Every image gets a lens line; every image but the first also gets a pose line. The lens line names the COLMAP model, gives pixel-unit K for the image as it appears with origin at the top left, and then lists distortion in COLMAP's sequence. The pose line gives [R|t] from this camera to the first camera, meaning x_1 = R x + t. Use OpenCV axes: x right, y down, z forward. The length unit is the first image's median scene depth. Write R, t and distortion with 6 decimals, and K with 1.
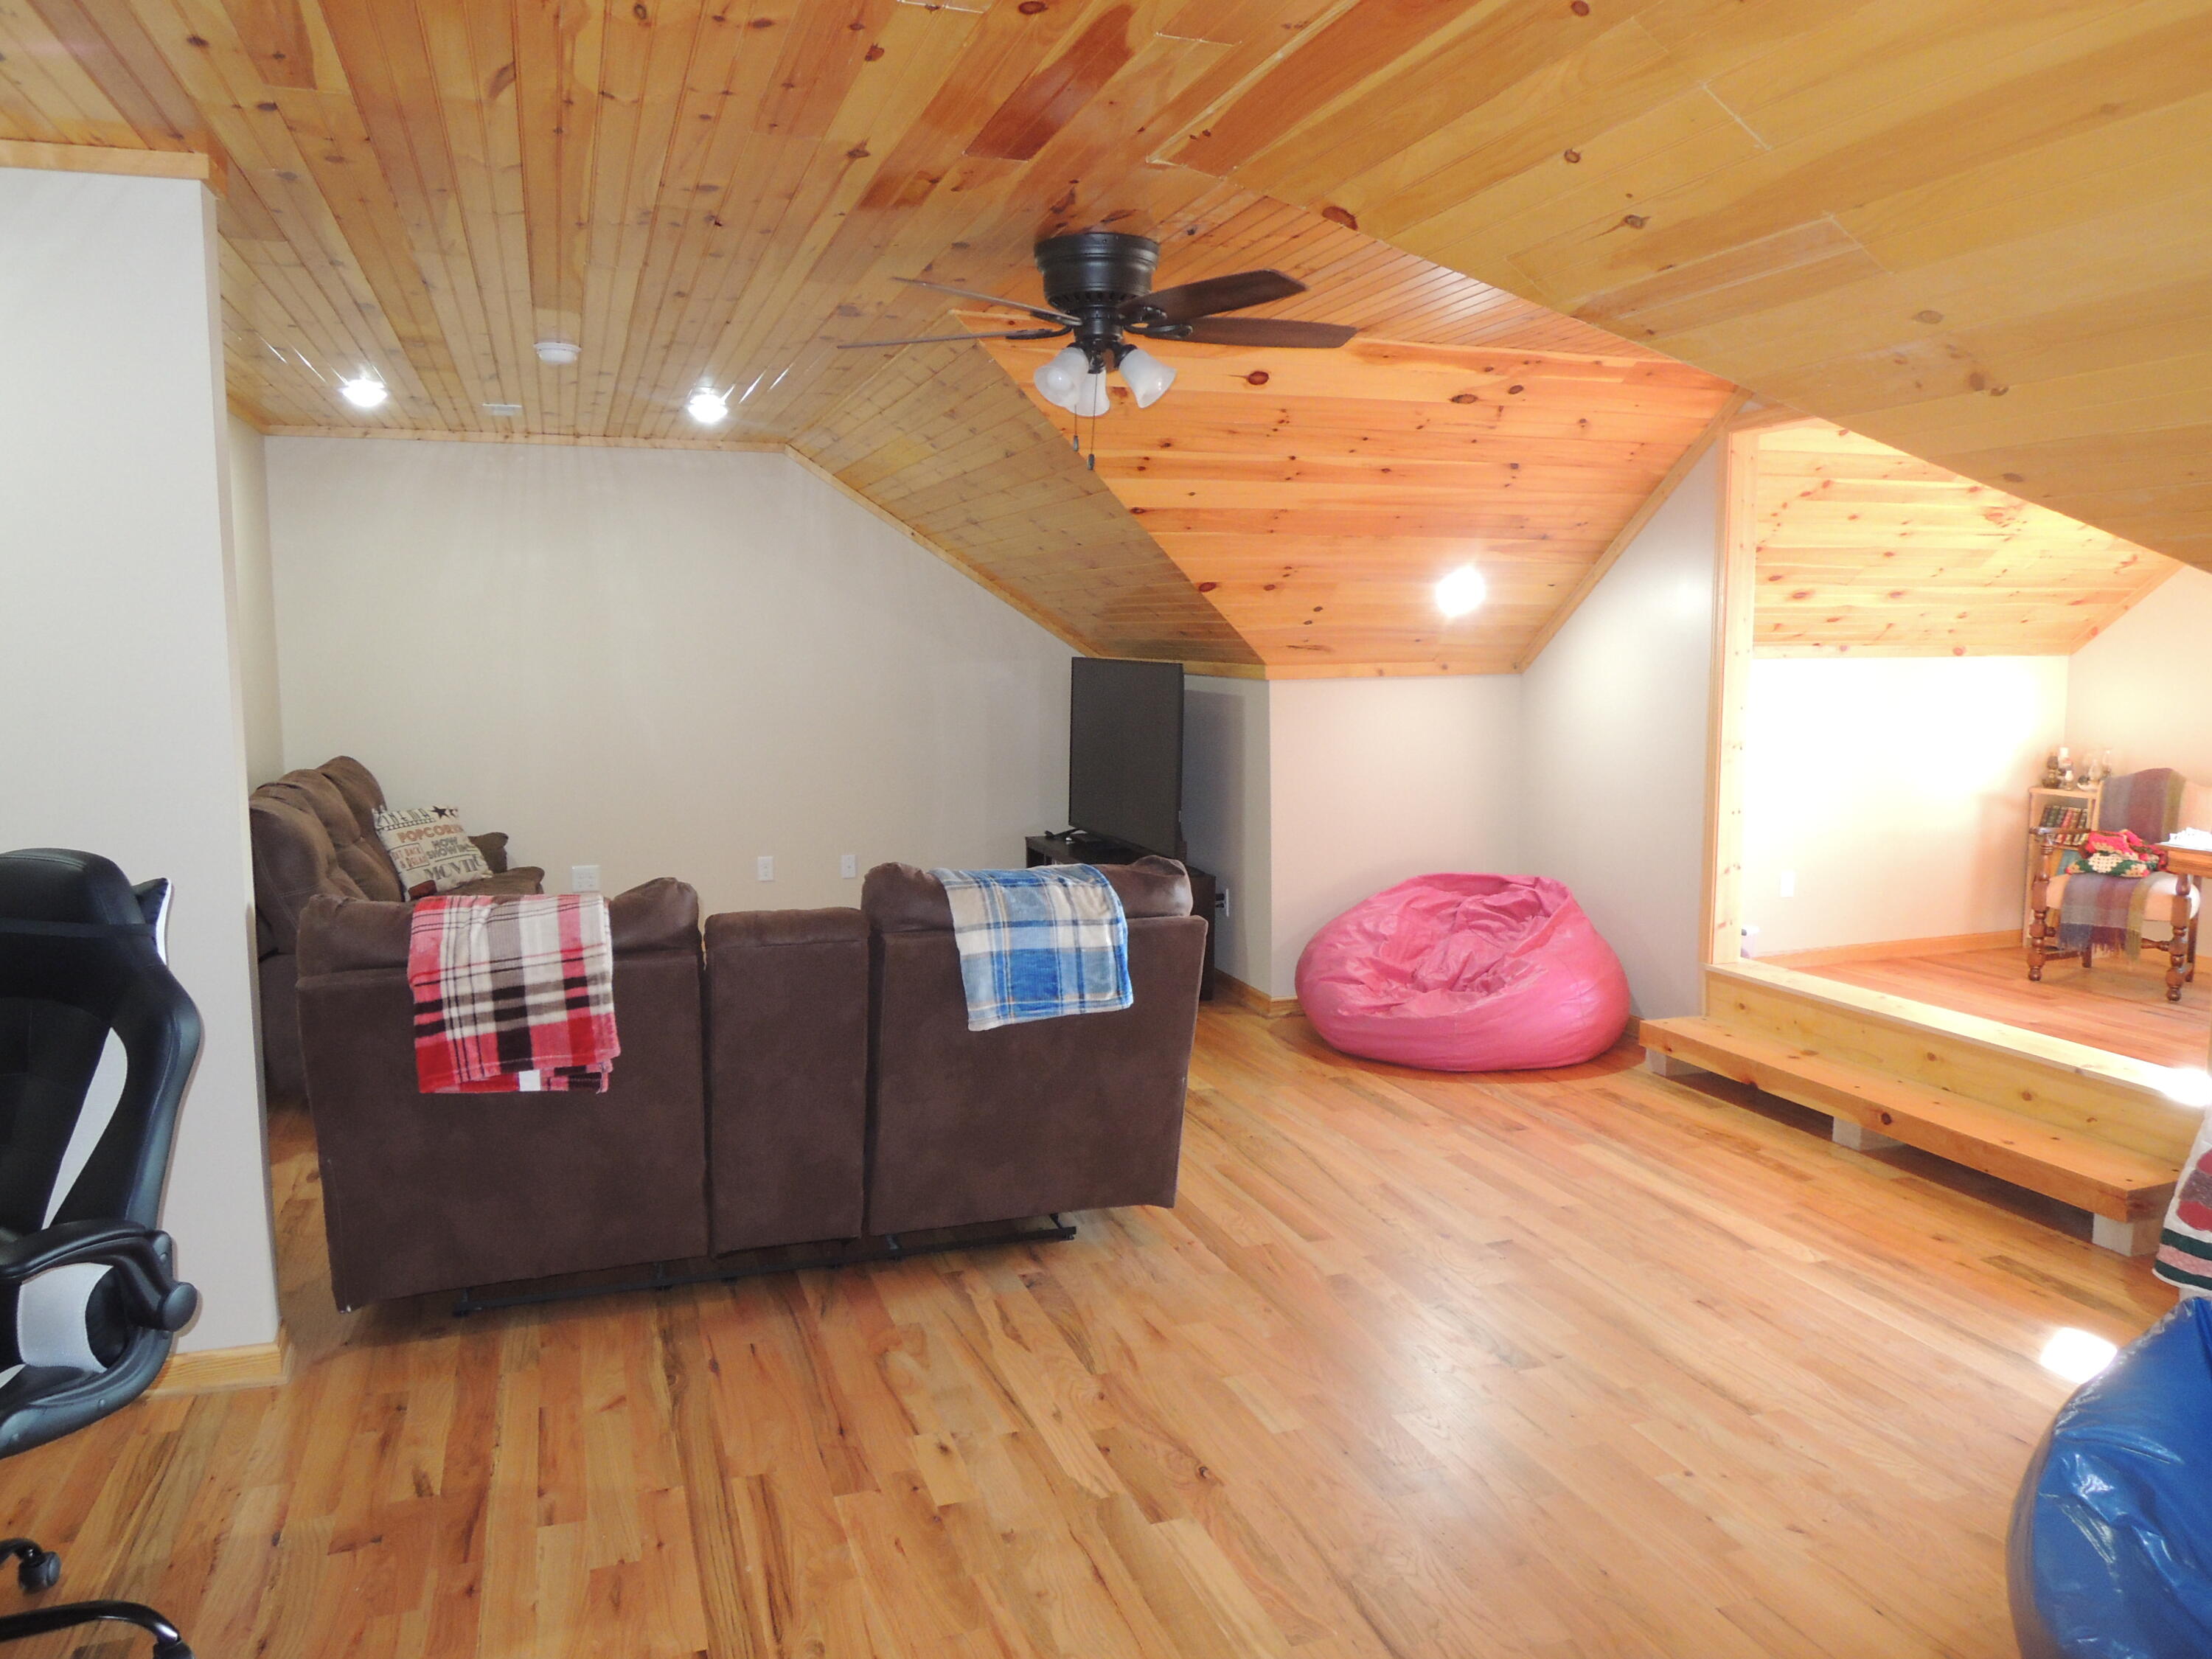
lens RADIAL K [[1584.4, 0, 1112.7], [0, 1584.4, 824.9], [0, 0, 1]] dist [-0.017796, -0.005806]
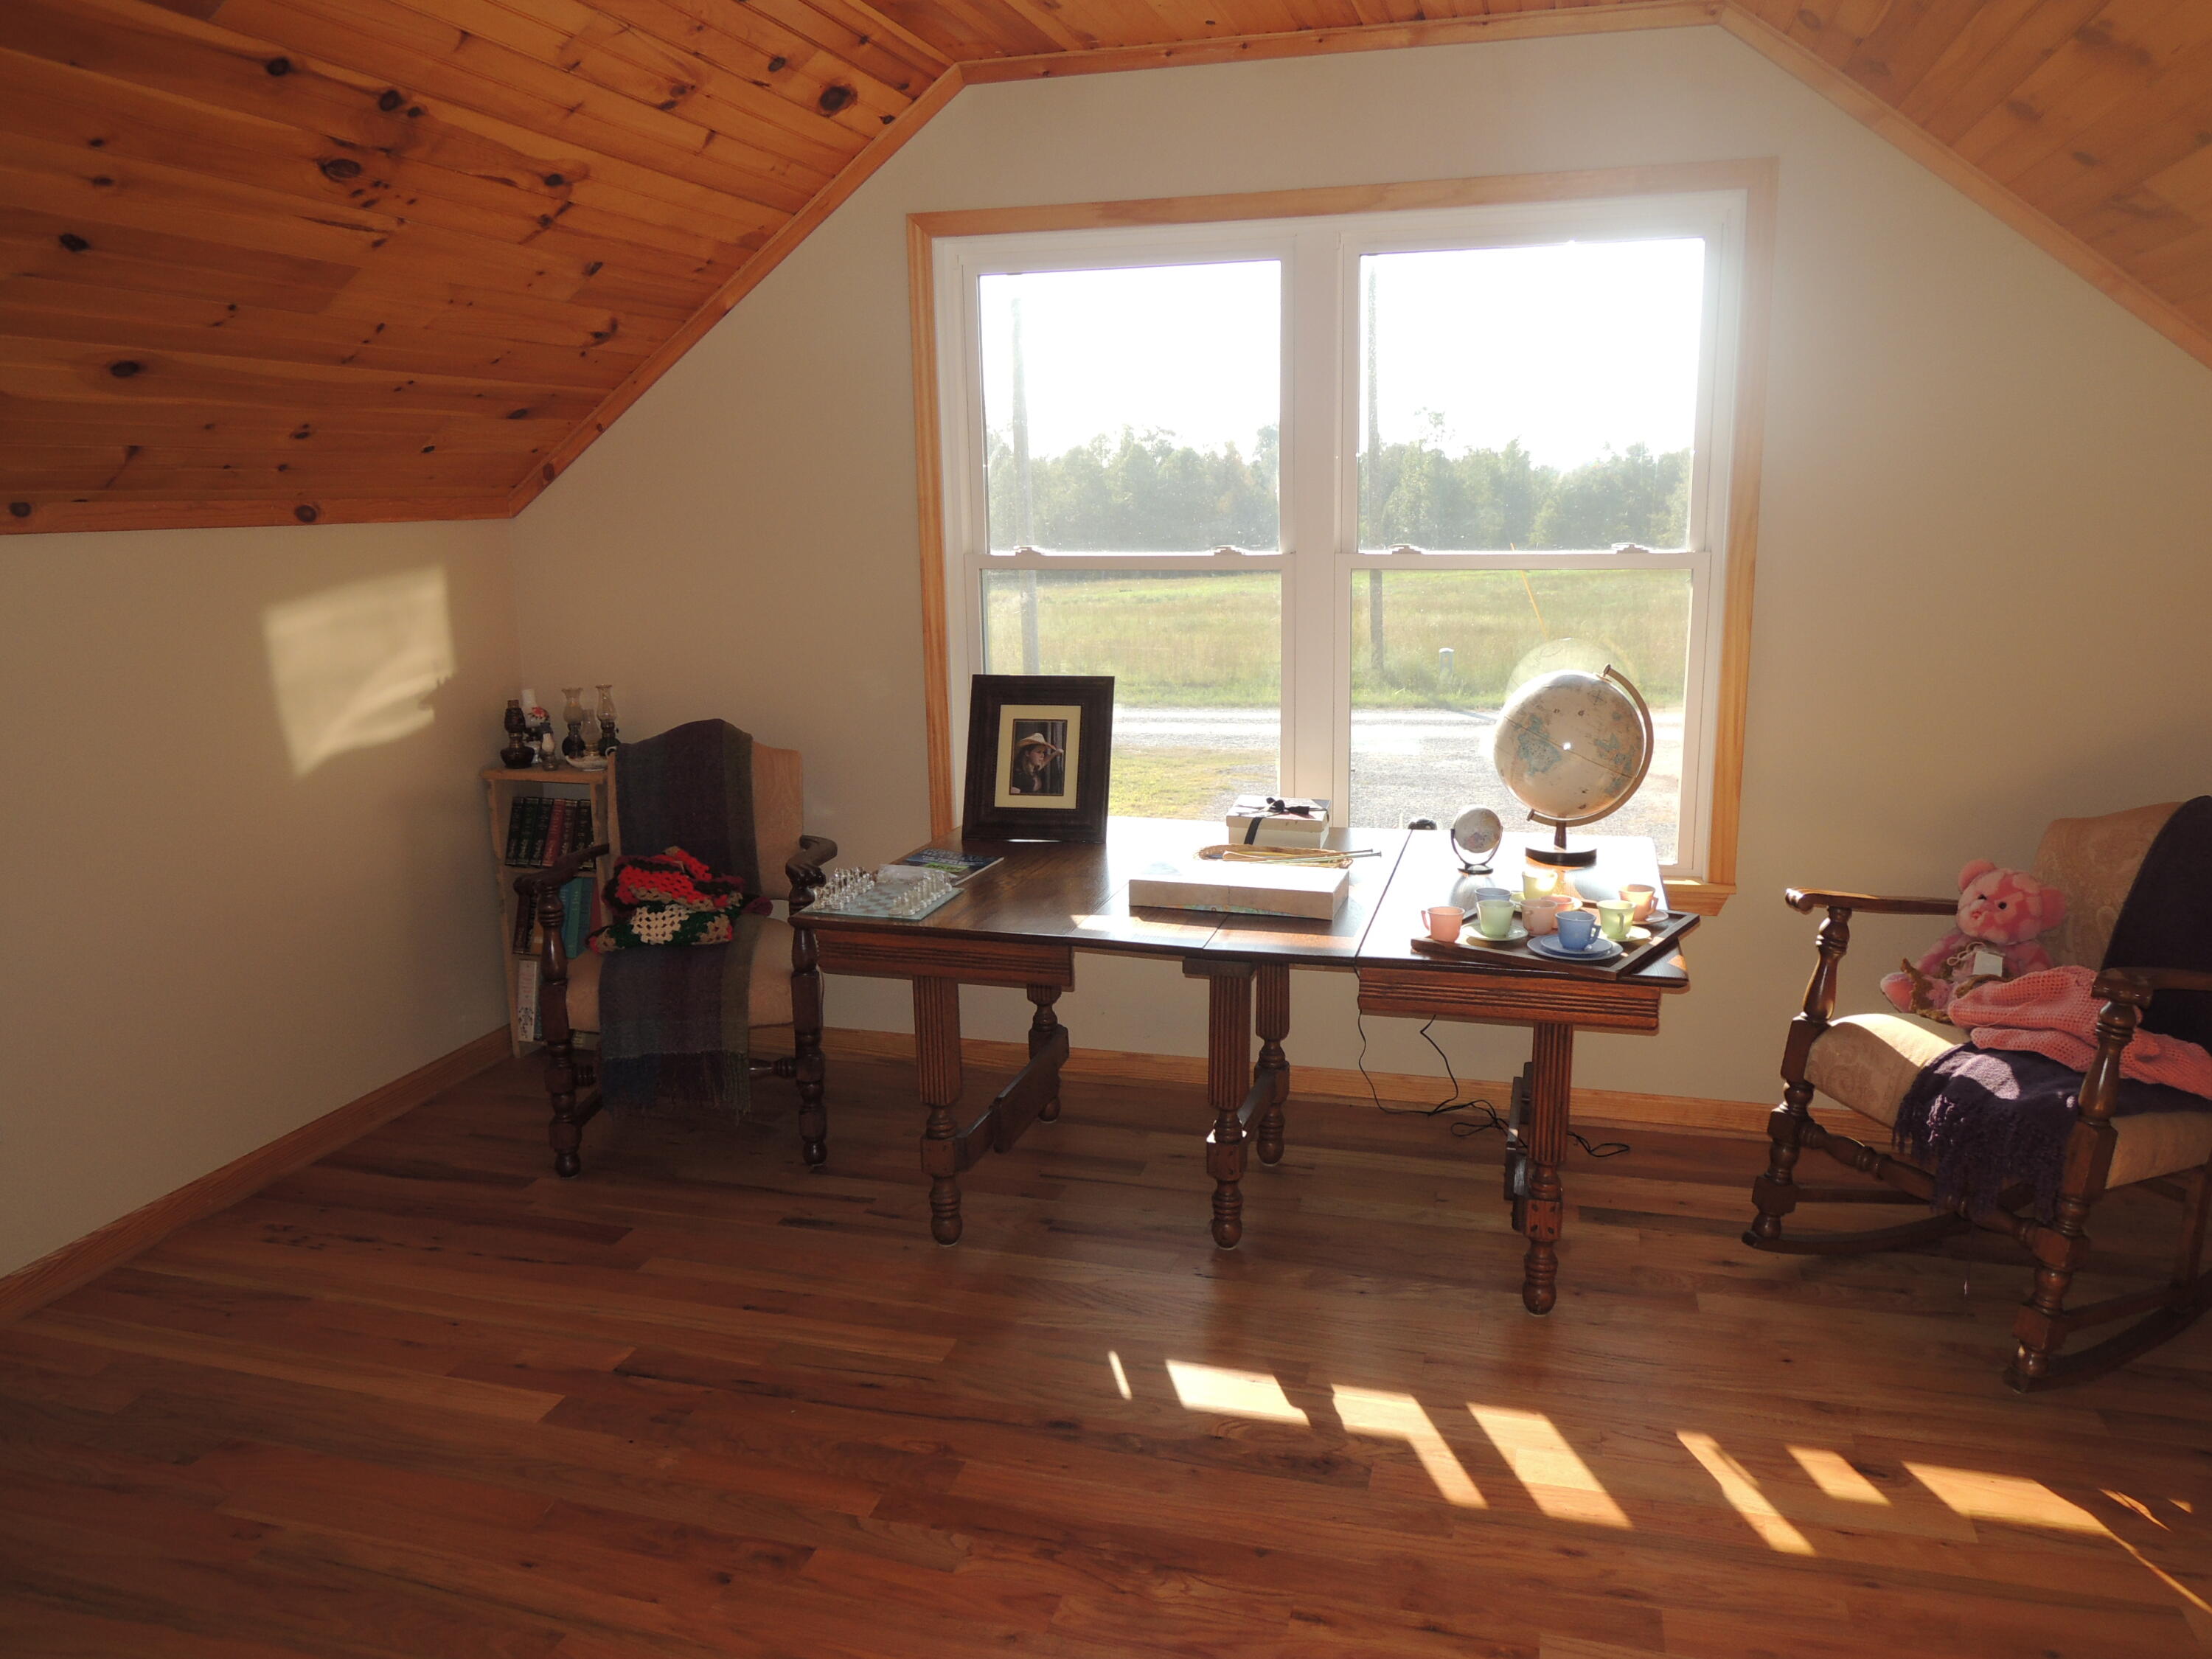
lens RADIAL K [[1584.4, 0, 1104.9], [0, 1584.4, 822.6], [0, 0, 1]] dist [-0.017796, -0.005806]
pose [[0.581476, -0.166881, 0.796264, 0.389637], [0.103719, 0.985956, 0.130895, -0.076348], [-0.806925, 0.006475, 0.590618, 0.724330]]
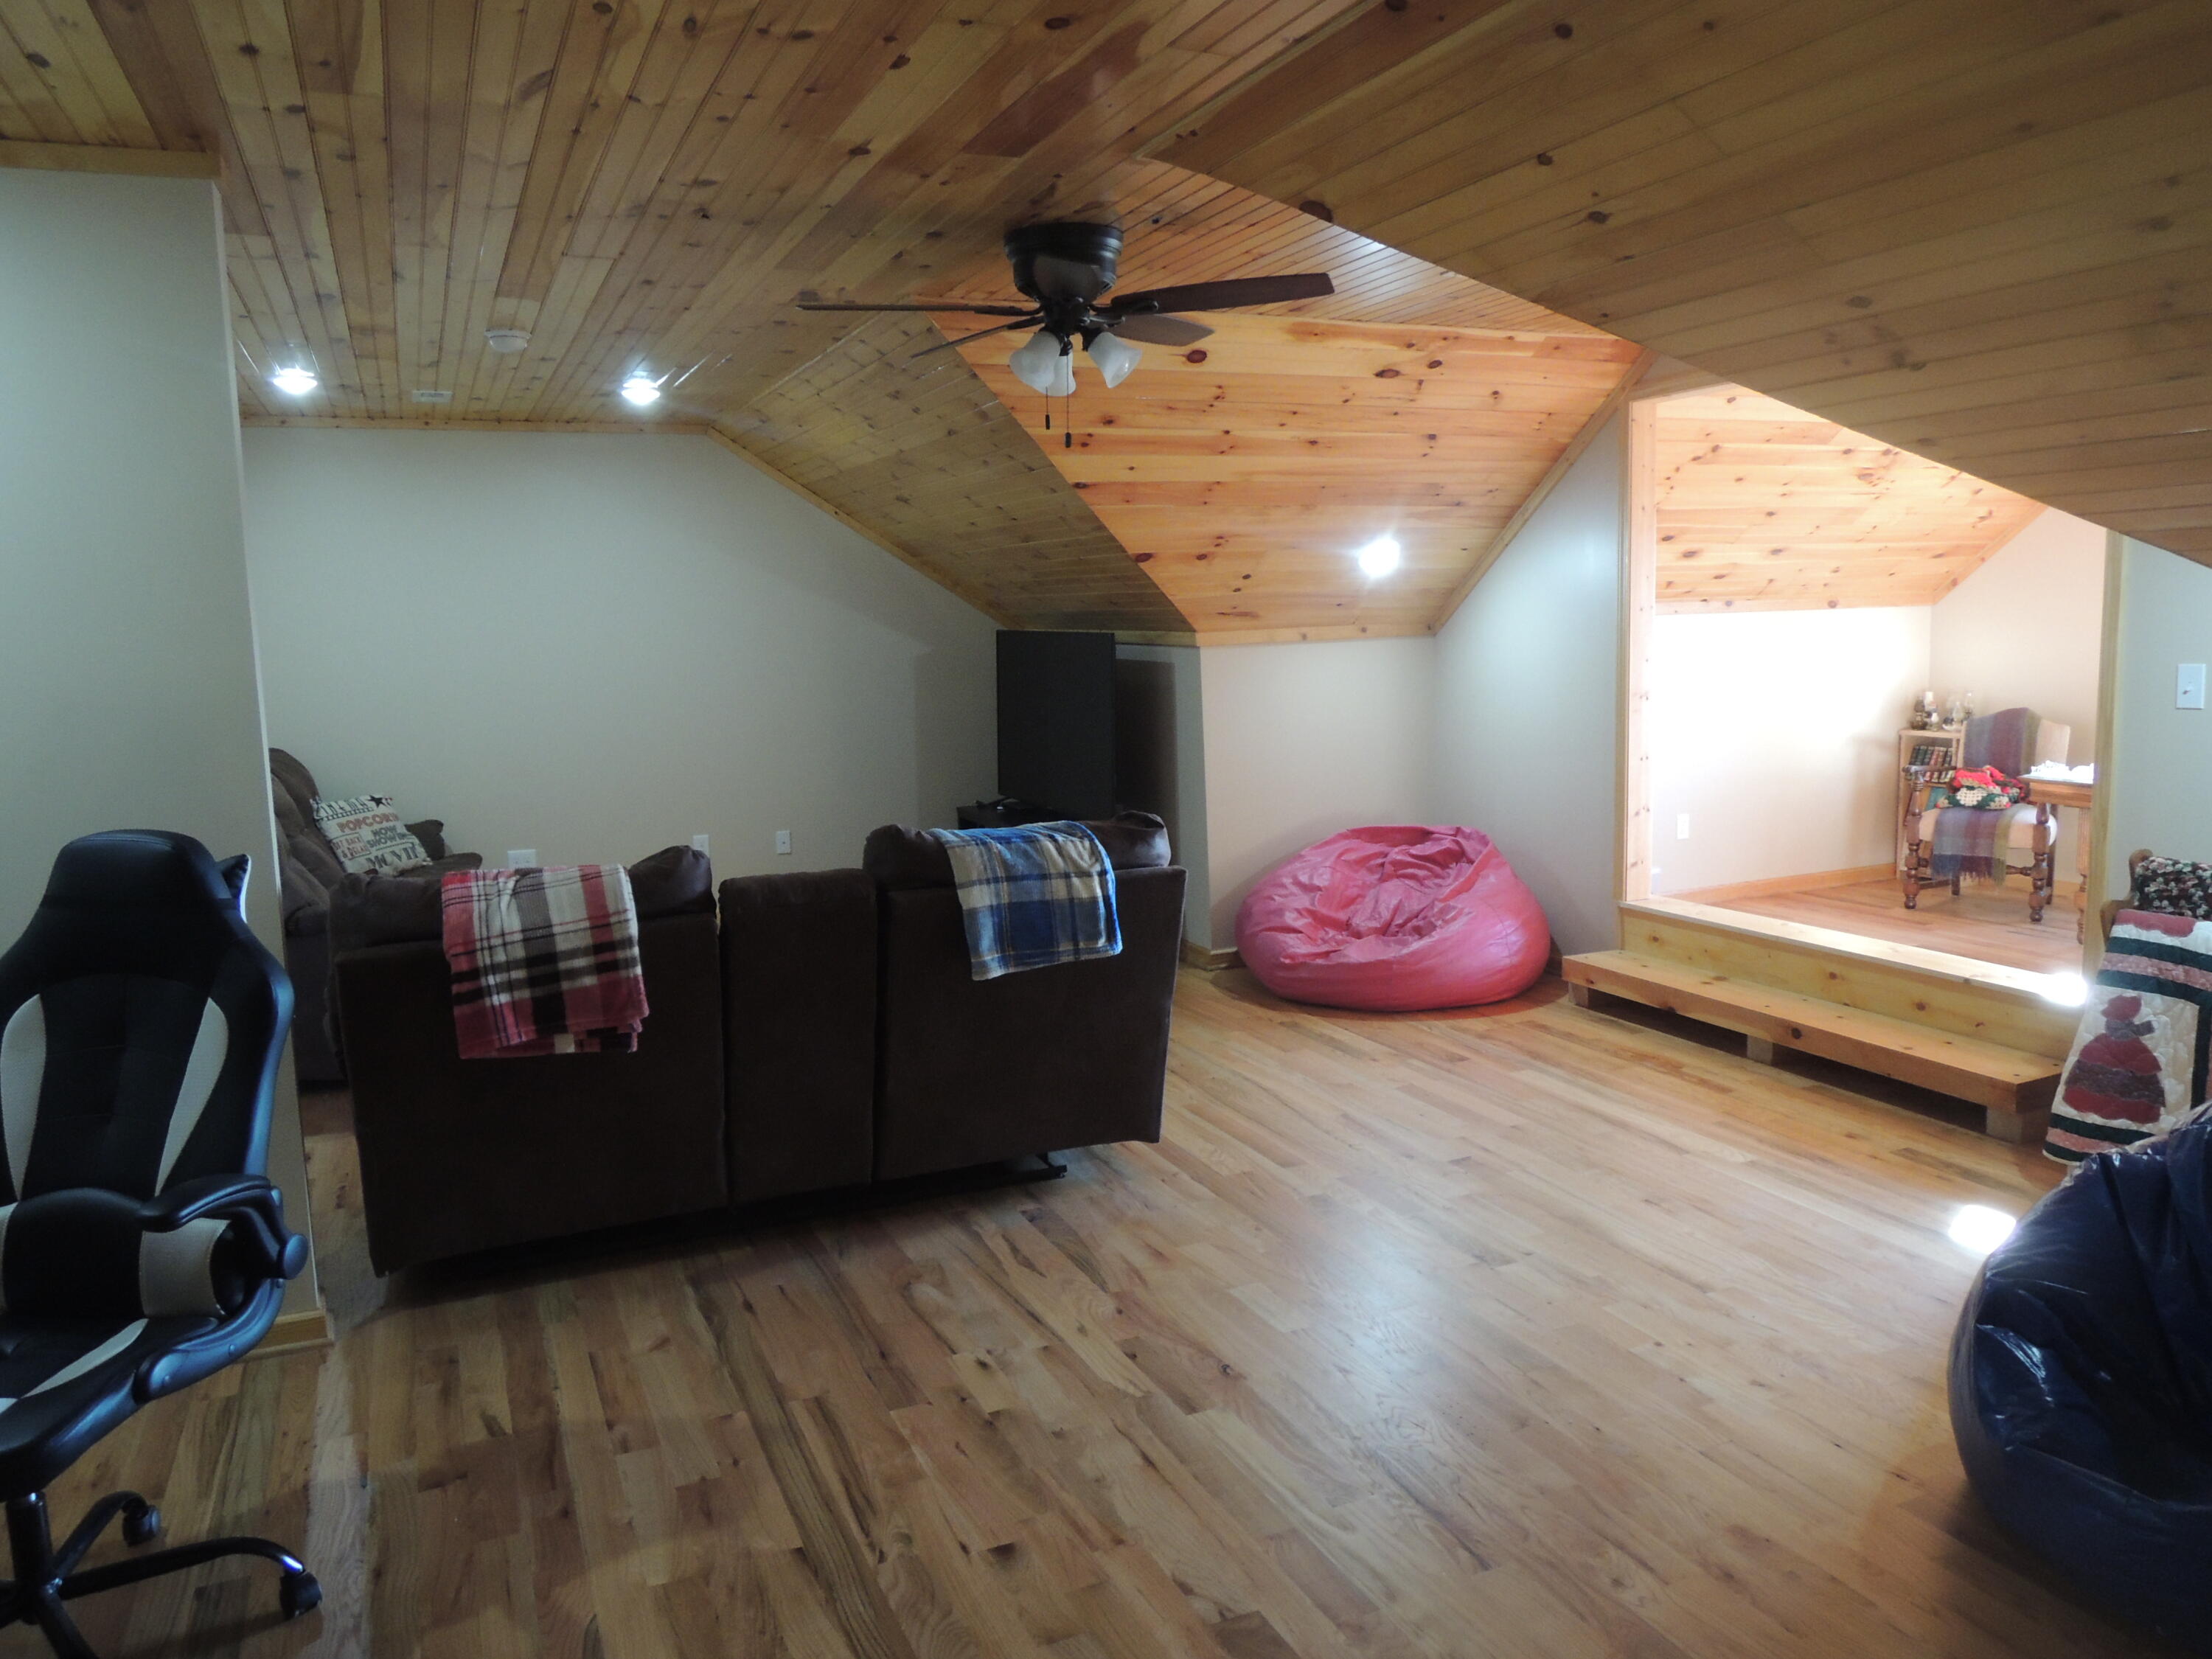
lens RADIAL K [[1584.4, 0, 1113.0], [0, 1584.4, 828.5], [0, 0, 1]] dist [-0.017796, -0.005806]
pose [[0.996451, -0.034544, 0.076759, -0.049020], [0.033168, 0.999267, 0.019124, 0.007157], [-0.077363, -0.016510, 0.996866, -0.040516]]
